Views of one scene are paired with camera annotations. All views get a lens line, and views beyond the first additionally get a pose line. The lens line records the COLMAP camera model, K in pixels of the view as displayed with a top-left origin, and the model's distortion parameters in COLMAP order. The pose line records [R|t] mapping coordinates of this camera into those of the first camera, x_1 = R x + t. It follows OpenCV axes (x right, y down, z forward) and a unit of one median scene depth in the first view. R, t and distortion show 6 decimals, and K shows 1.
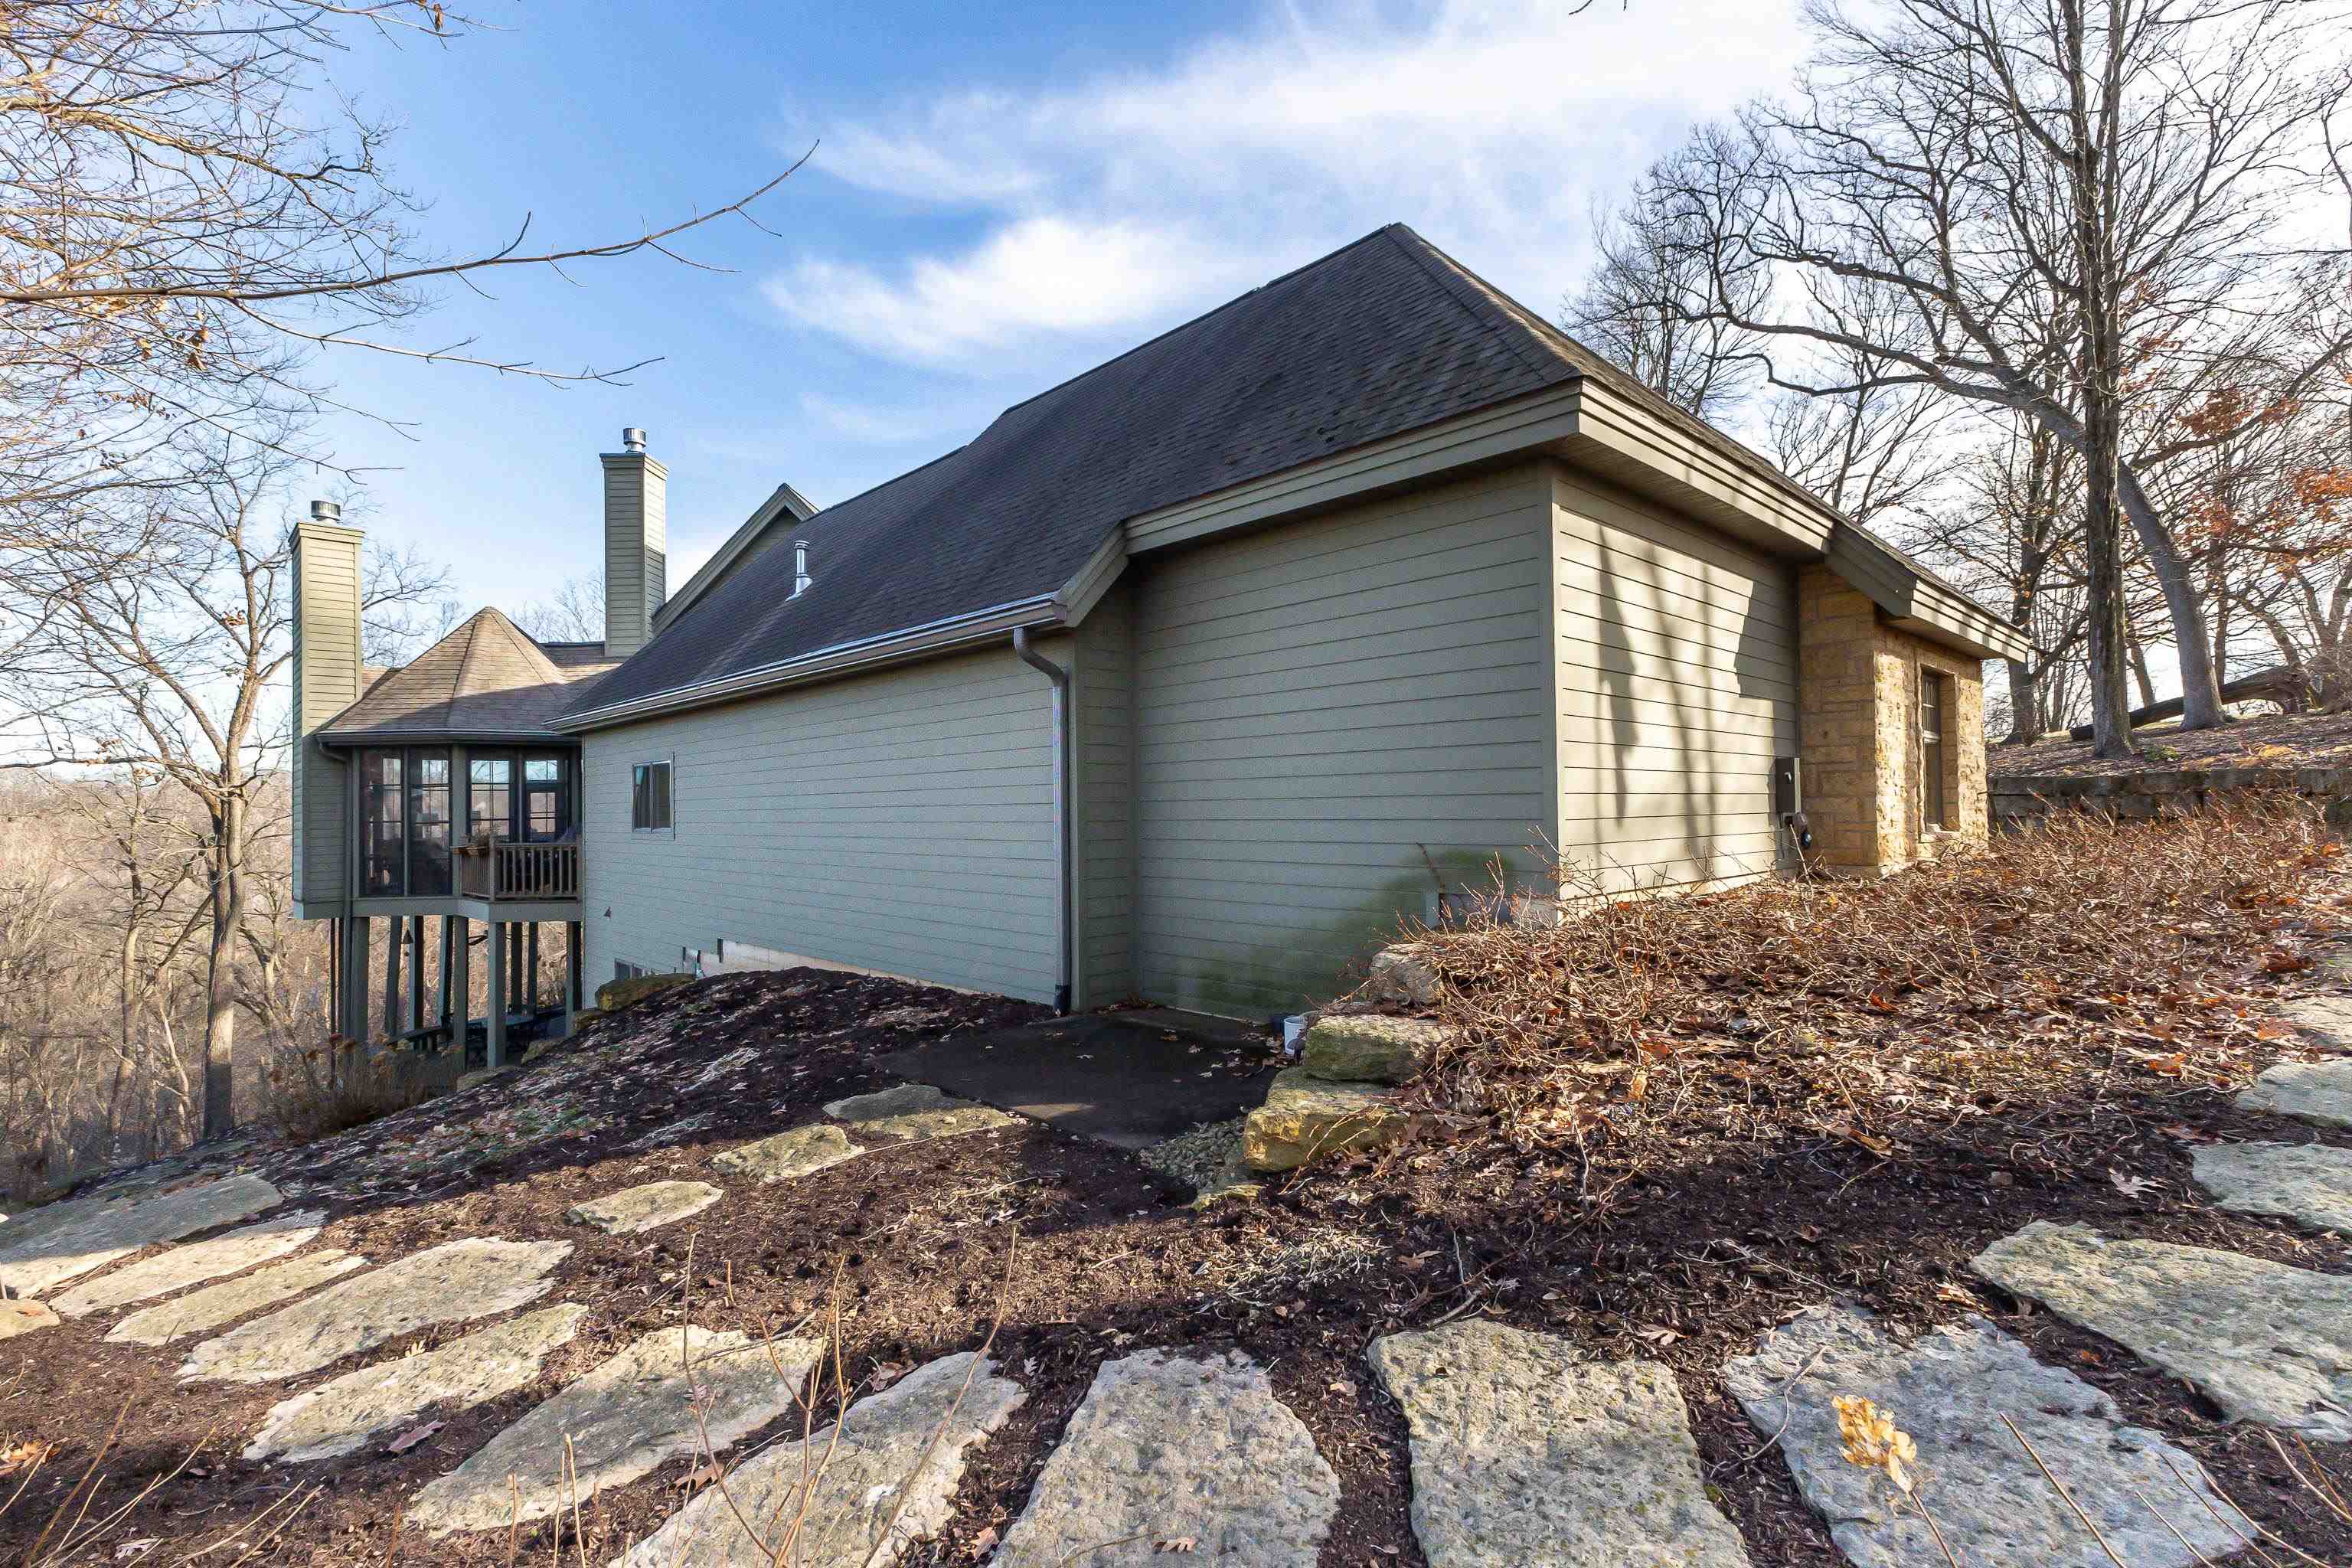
lens RADIAL K [[1038.5, 0, 1176.0], [0, 1038.5, 784.0], [0, 0, 1]] dist [0.001606, 0.000244]
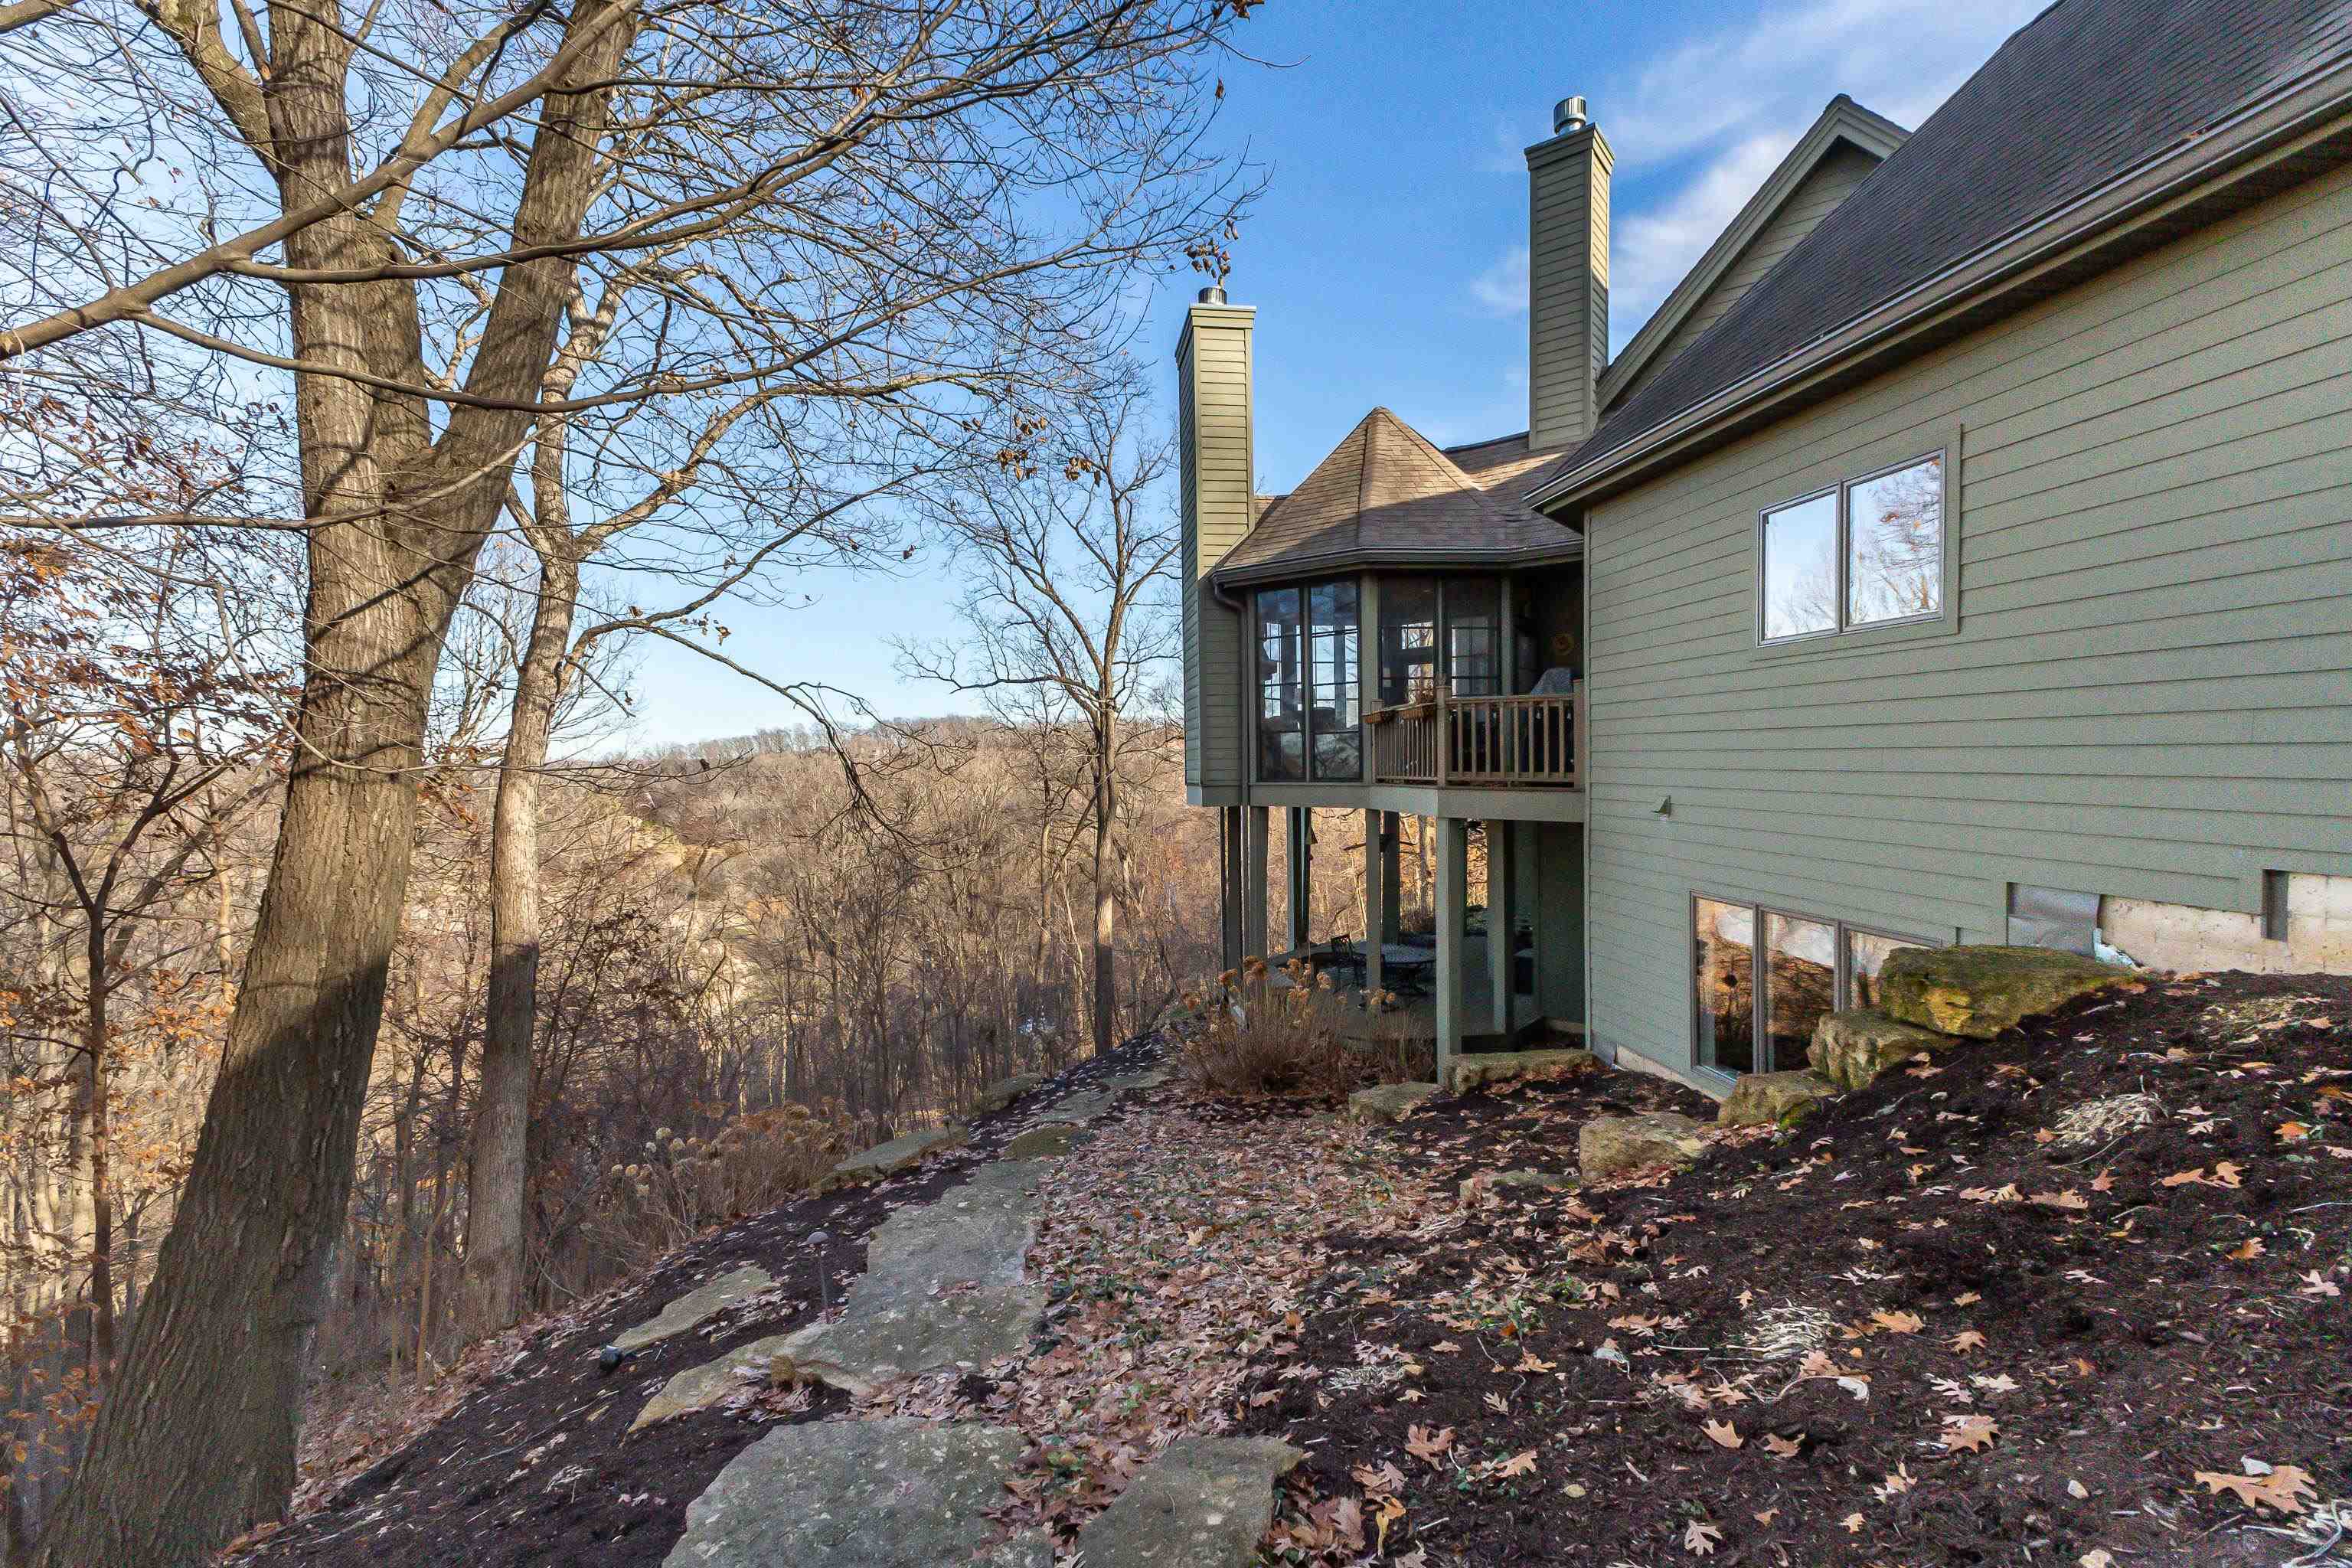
lens RADIAL K [[1036.1, 0, 1175.7], [0, 1036.1, 759.0], [0, 0, 1]] dist [0.001163, 0.000074]
pose [[0.790559, 0.007623, -0.612339, -0.312401], [0.014176, 0.999427, 0.030744, 0.058381], [0.612222, -0.032985, 0.789998, 0.305143]]
